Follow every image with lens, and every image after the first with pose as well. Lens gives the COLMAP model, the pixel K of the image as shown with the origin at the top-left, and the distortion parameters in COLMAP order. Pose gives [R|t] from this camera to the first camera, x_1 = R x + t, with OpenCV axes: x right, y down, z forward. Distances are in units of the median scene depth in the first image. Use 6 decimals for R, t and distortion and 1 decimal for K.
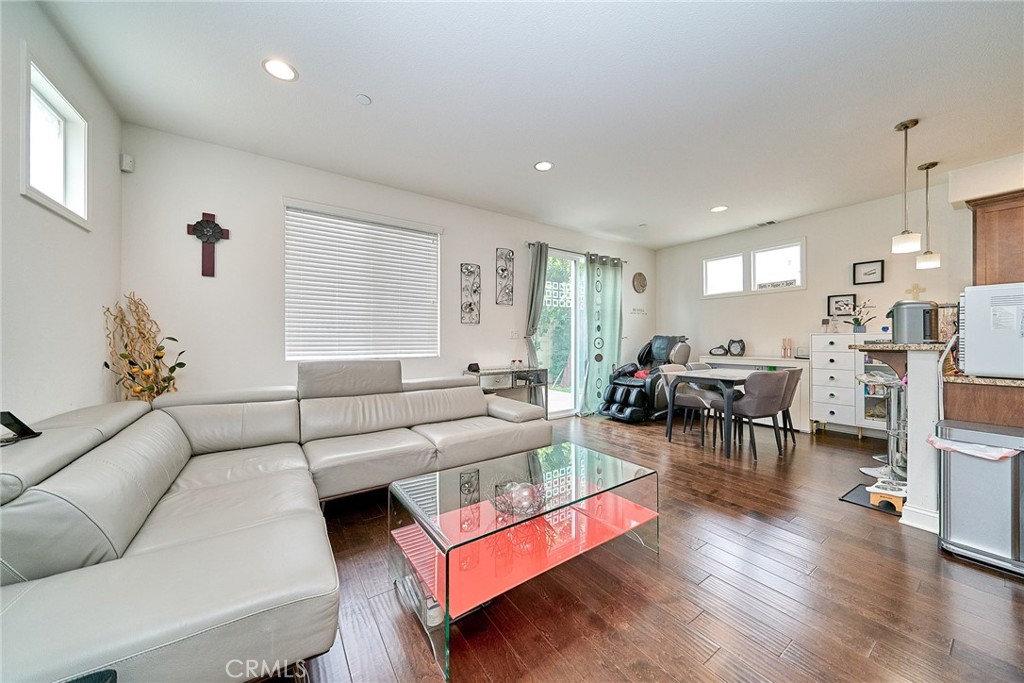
lens RADIAL K [[356.7, 0, 512.8], [0, 356.7, 344.2], [0, 0, 1]] dist [0.001176, 0.000092]
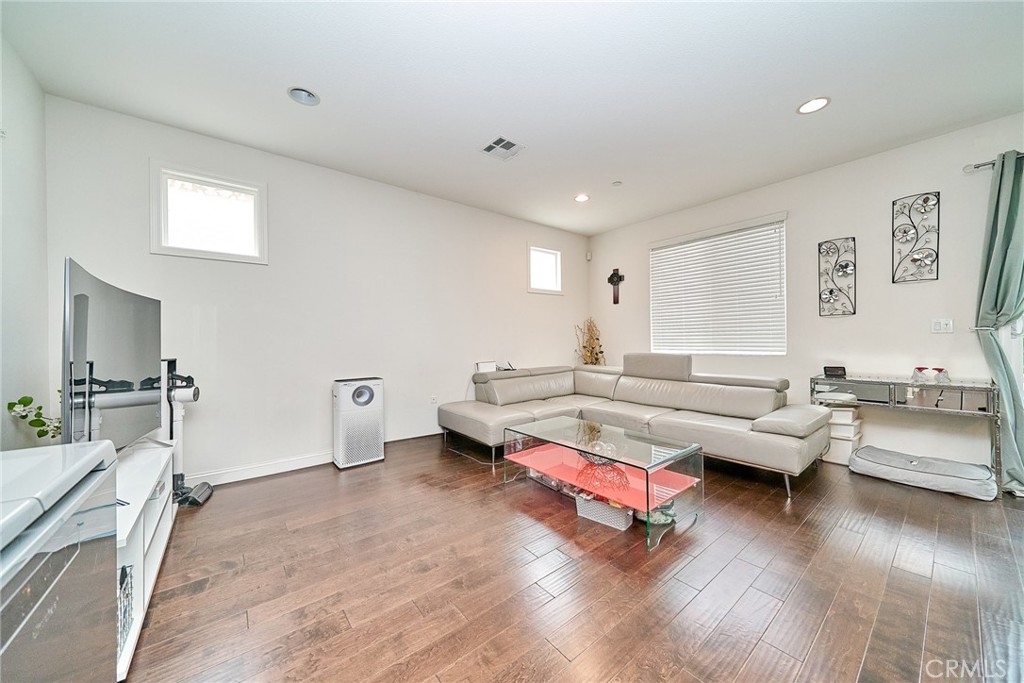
lens RADIAL K [[351.2, 0, 507.8], [0, 351.2, 340.7], [0, 0, 1]] dist [-0.000795, -0.000081]
pose [[0.067101, -0.001466, -0.997745, 0.600335], [-0.001512, 0.999998, -0.001571, -0.000957], [0.997745, 0.001614, 0.067099, 0.235129]]
